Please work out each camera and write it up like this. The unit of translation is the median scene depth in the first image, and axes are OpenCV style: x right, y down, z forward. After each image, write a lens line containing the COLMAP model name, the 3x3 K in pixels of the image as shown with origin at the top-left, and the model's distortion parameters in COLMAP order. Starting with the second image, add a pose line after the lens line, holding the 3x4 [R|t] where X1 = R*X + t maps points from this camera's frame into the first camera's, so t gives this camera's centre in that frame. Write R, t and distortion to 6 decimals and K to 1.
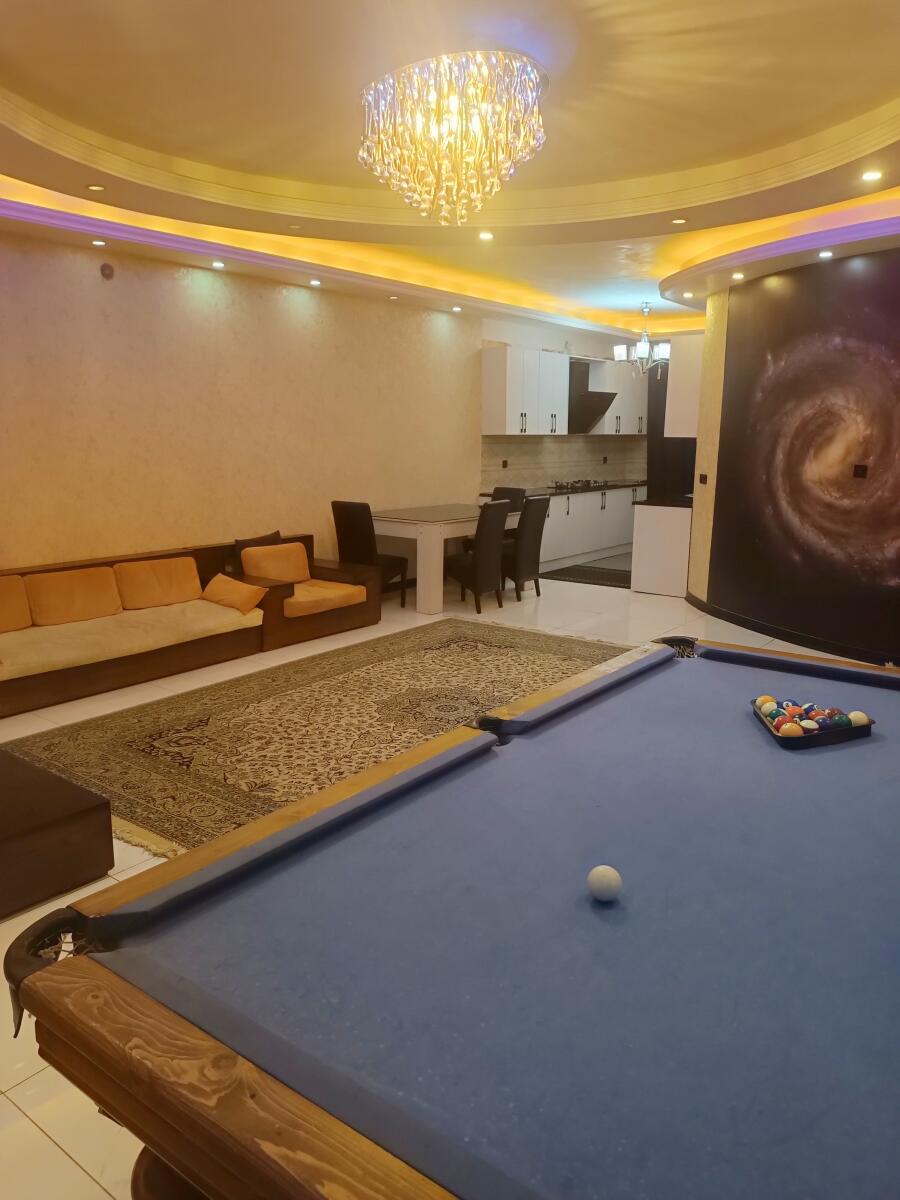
lens RADIAL K [[858.5, 0, 449.1], [0, 858.5, 600.1], [0, 0, 1]] dist [0.000082, -0.000540]
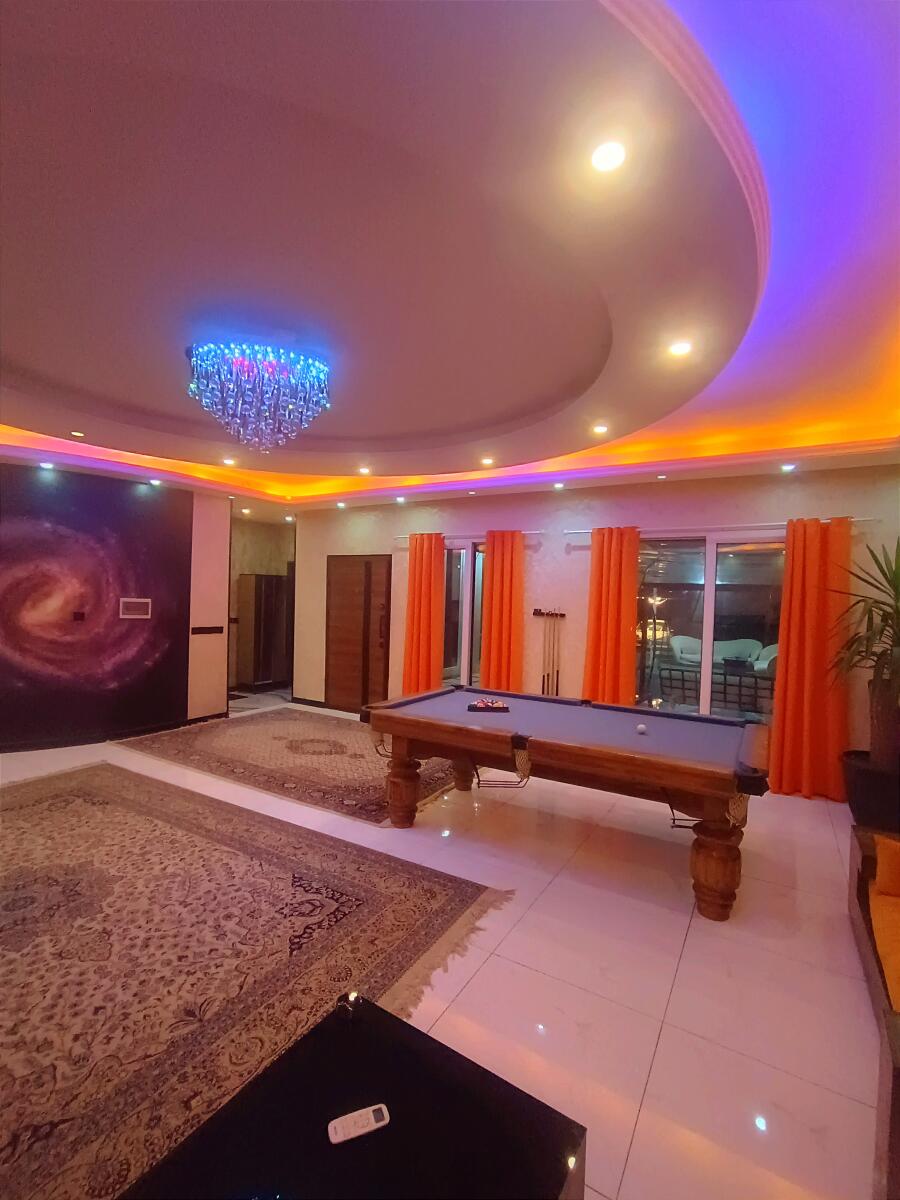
lens RADIAL K [[545.2, 0, 449.6], [0, 545.2, 601.3], [0, 0, 1]] dist [0.001944, 0.000359]
pose [[-0.123297, -0.031098, 0.991882, -0.522302], [0.152897, 0.986979, 0.049950, -0.124909], [-0.980520, 0.157815, -0.116937, 0.483083]]
